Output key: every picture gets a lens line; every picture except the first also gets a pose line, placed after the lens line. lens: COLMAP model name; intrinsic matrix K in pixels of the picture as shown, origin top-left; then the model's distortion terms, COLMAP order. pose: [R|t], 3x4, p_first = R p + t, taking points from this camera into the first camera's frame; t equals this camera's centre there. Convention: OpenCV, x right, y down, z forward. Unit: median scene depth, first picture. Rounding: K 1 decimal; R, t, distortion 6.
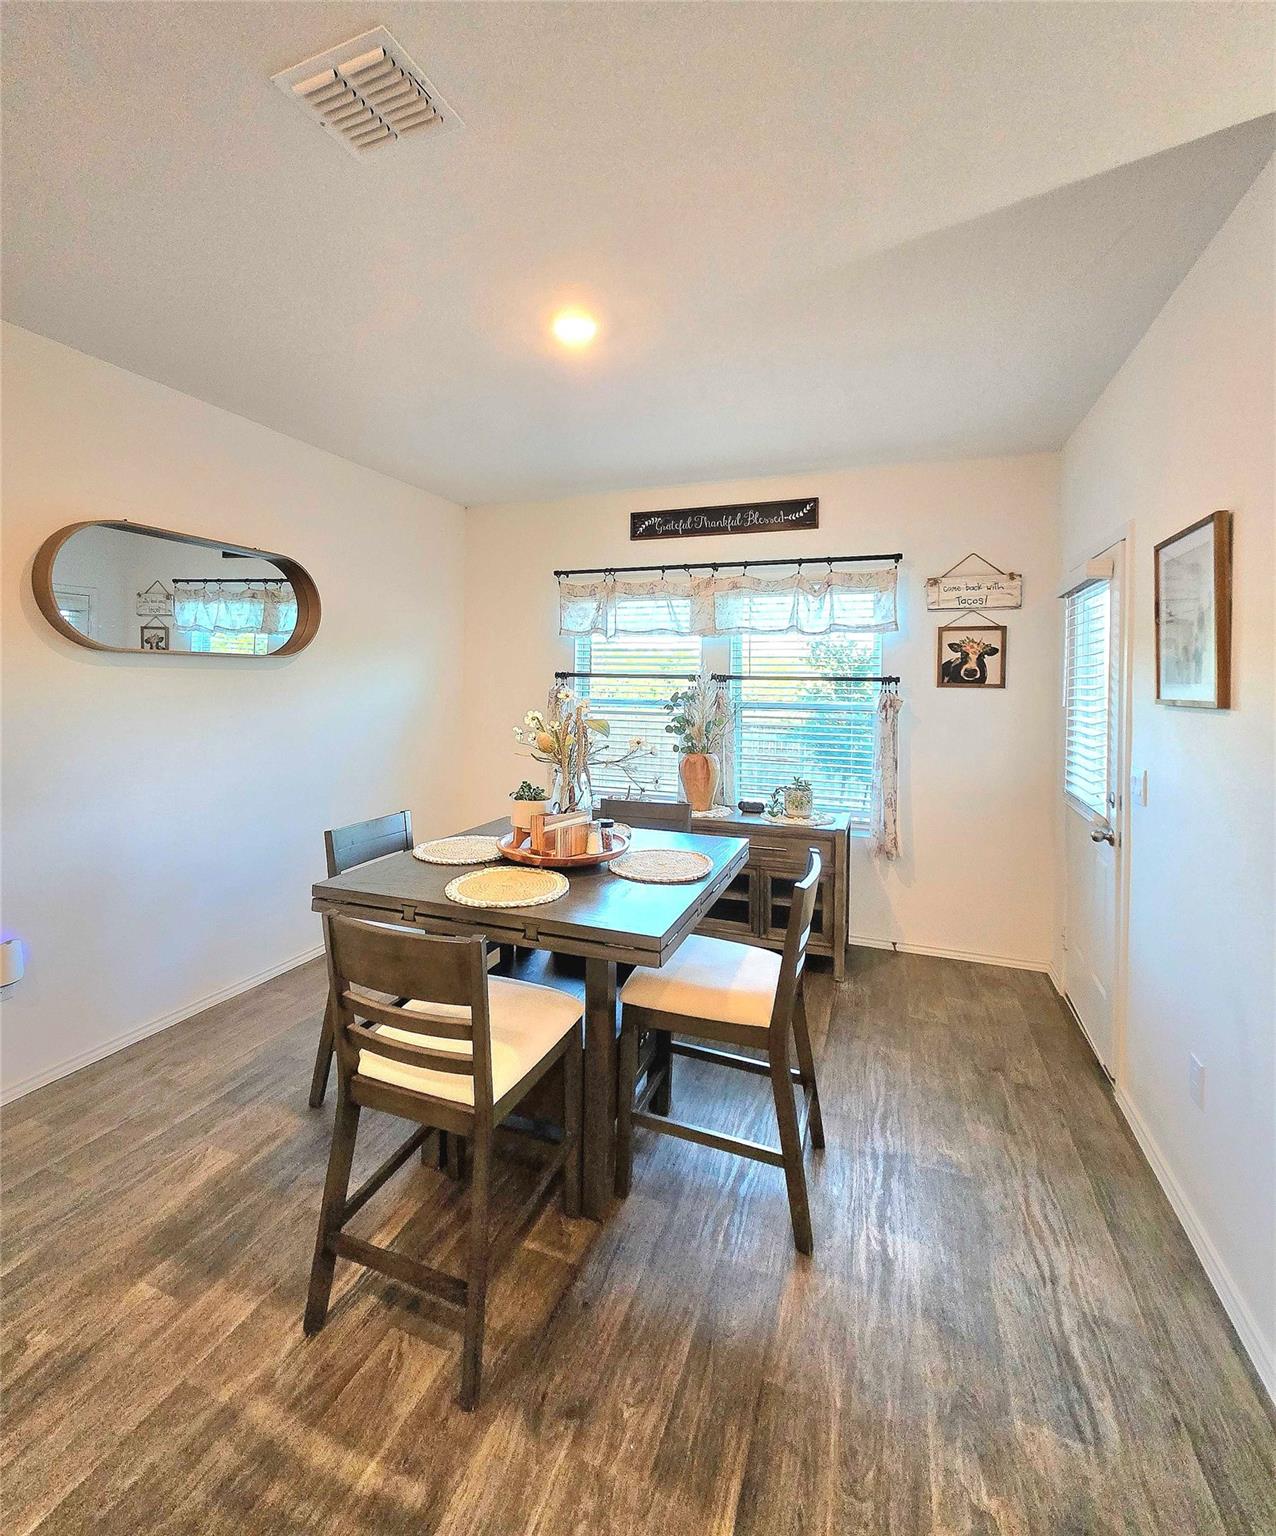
lens RADIAL K [[676.1, 0, 636.1], [0, 676.1, 691.8], [0, 0, 1]] dist [0.015048, 0.000157]
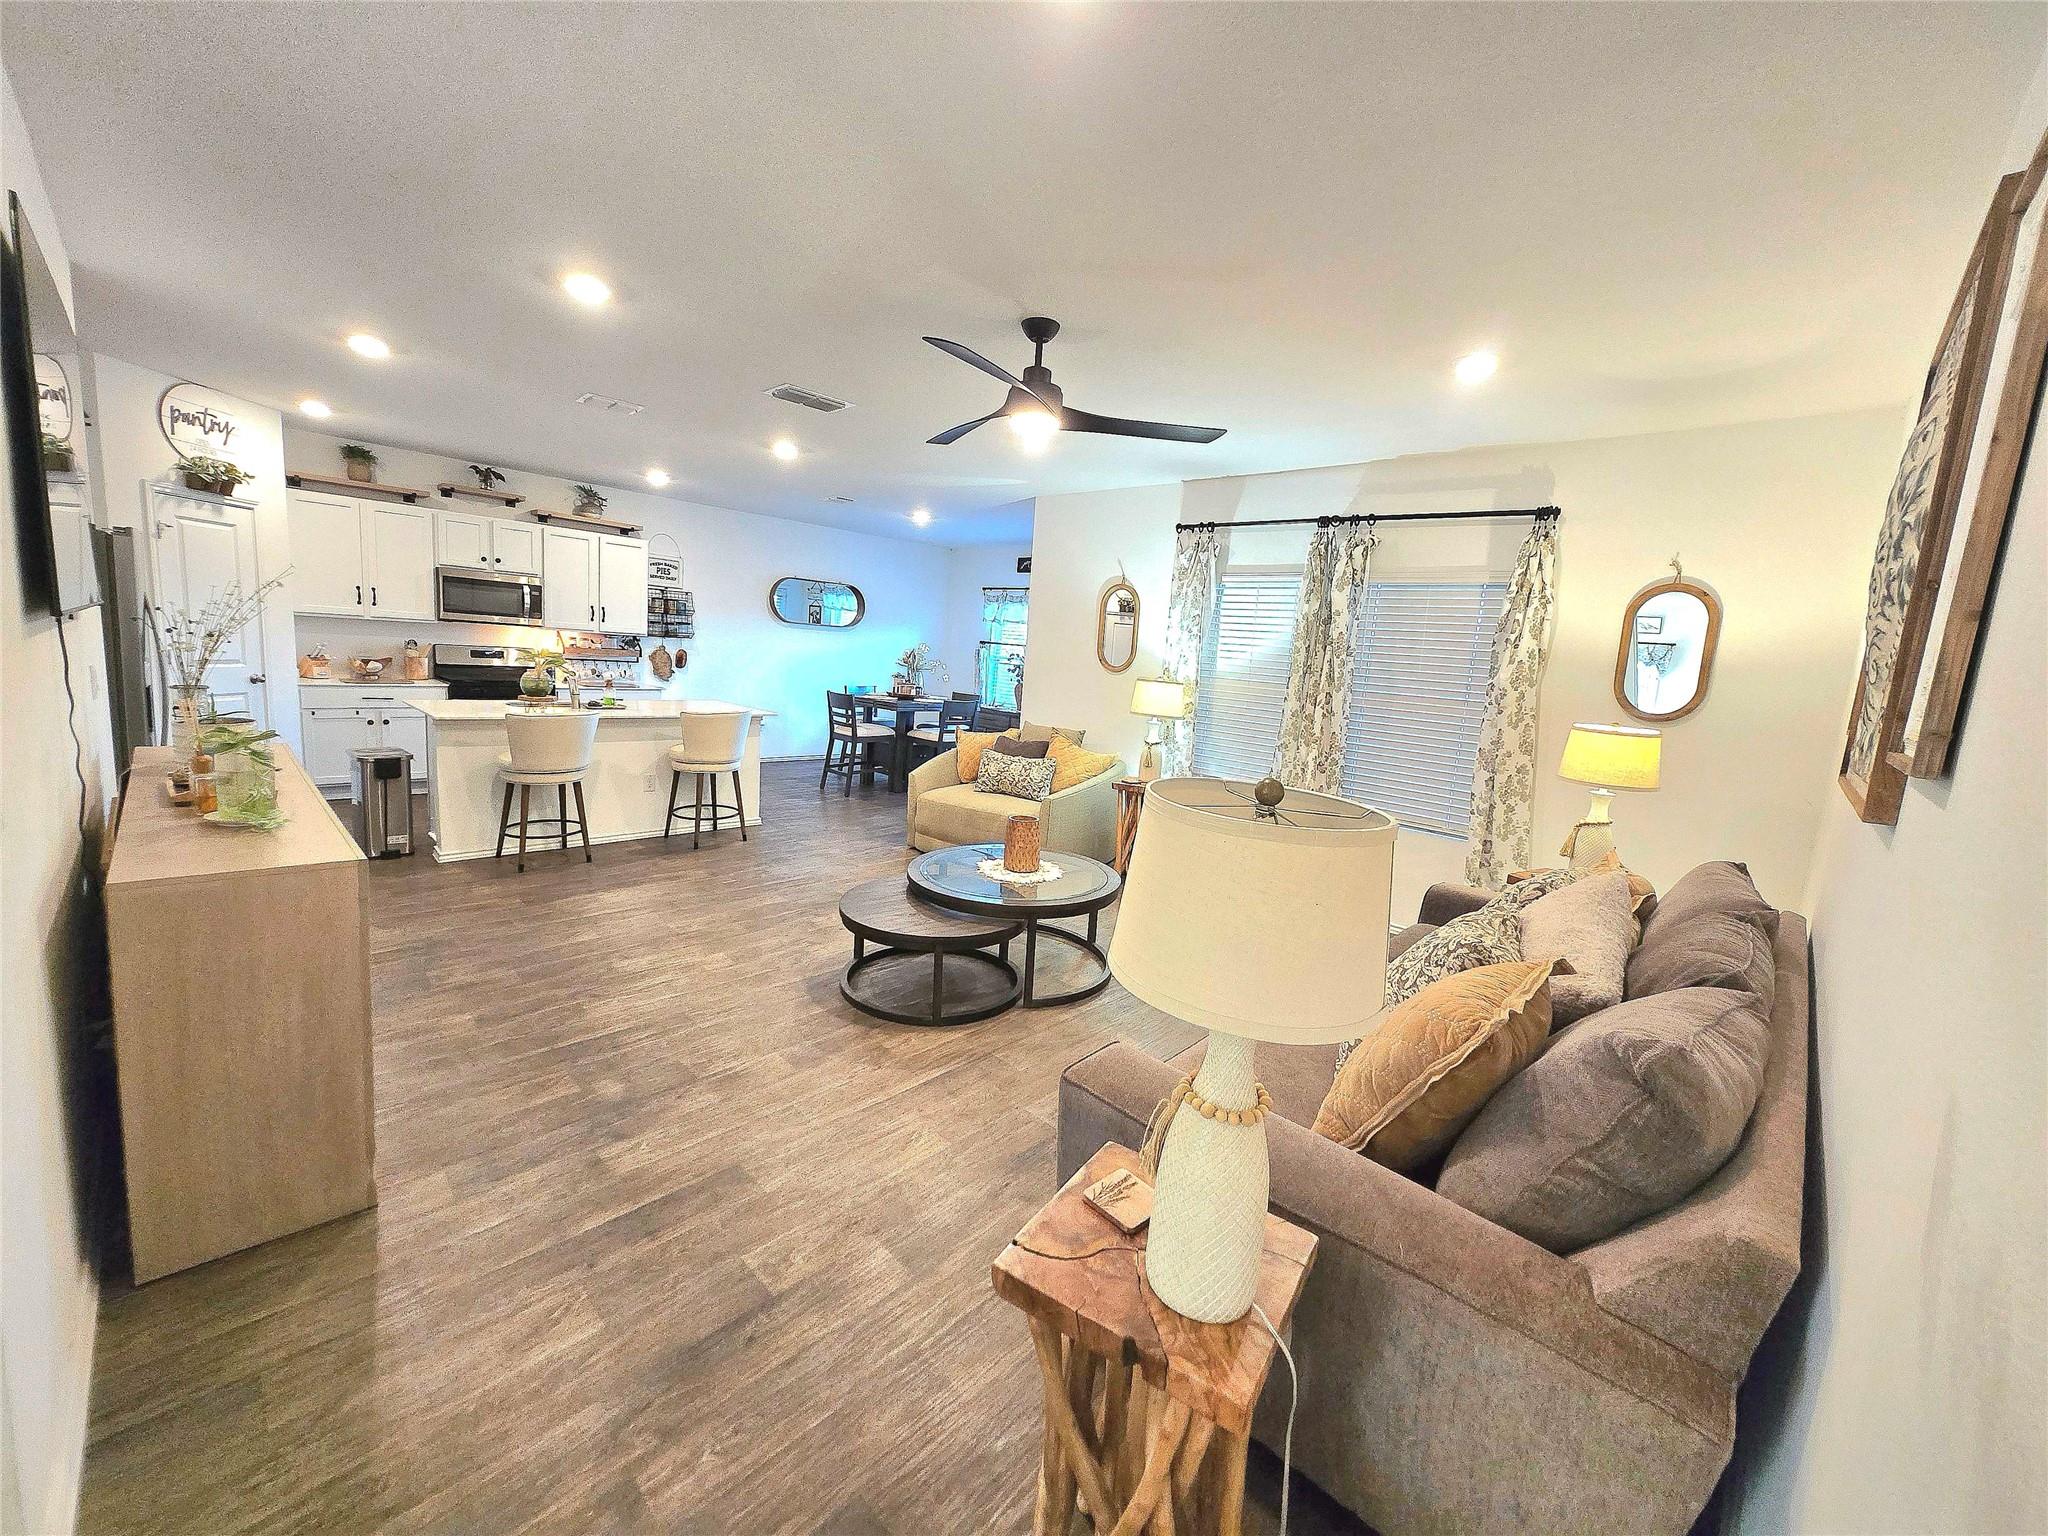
lens RADIAL K [[802.4, 0, 1027.8], [0, 802.4, 764.5], [0, 0, 1]] dist [0.000836, -0.000258]
pose [[0.923647, 0.107818, -0.367765, 0.965818], [-0.067168, 0.990300, 0.121632, 0.035680], [0.377311, -0.087643, 0.921930, -1.185705]]
